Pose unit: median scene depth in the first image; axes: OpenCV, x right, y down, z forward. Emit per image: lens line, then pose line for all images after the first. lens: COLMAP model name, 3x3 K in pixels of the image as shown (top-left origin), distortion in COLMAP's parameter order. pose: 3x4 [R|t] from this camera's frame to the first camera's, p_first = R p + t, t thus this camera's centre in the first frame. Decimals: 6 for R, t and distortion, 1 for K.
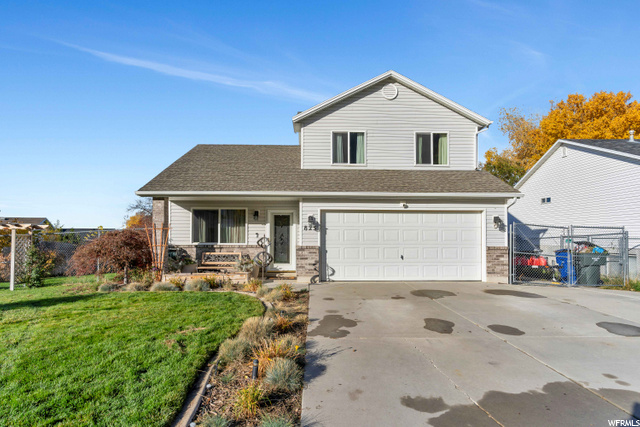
lens RADIAL K [[361.8, 0, 318.9], [0, 361.8, 213.9], [0, 0, 1]] dist [-0.004184, 0.000441]
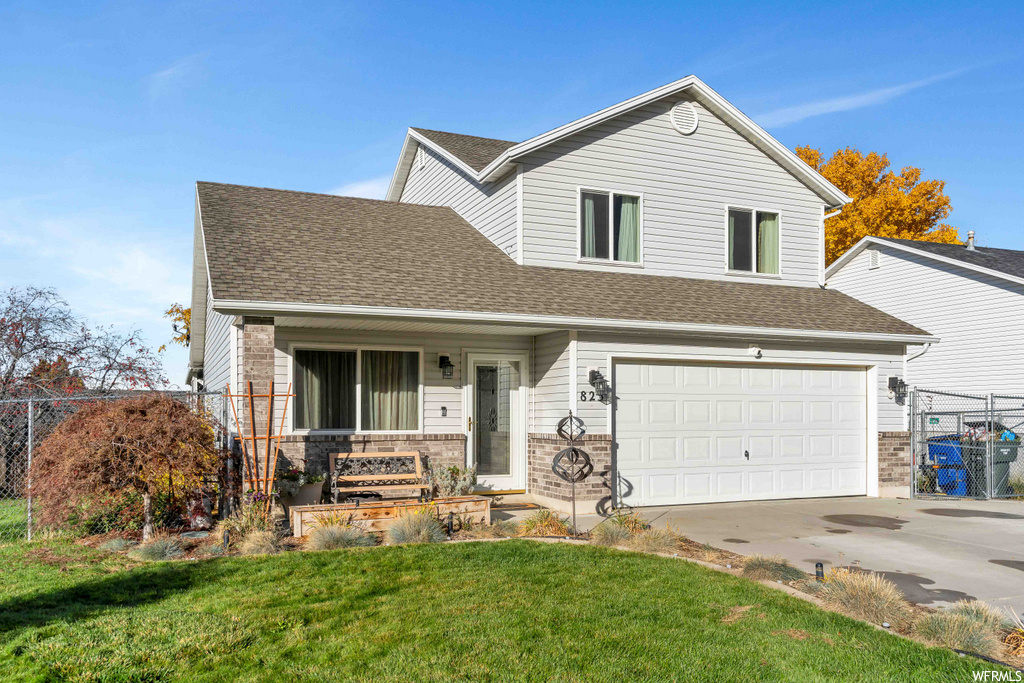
lens RADIAL K [[818.7, 0, 520.8], [0, 818.7, 372.4], [0, 0, 1]] dist [-0.009654, -0.011932]
pose [[0.931363, 0.016132, 0.363734, -0.451334], [-0.021338, 0.999719, 0.010299, -0.000621], [-0.363466, -0.017353, 0.931446, 0.047137]]
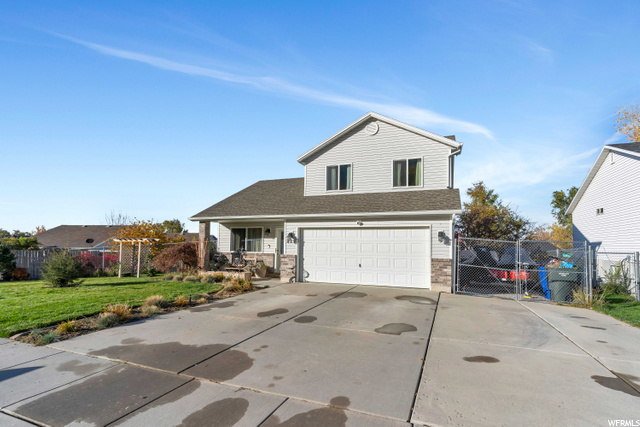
lens RADIAL K [[312.0, 0, 323.6], [0, 312.0, 217.1], [0, 0, 1]] dist [0.000238, 0.001081]
pose [[0.921812, -0.027372, -0.386670, 0.493246], [0.014283, 0.999225, -0.036685, -0.006251], [0.387375, 0.028294, 0.921488, -0.022751]]
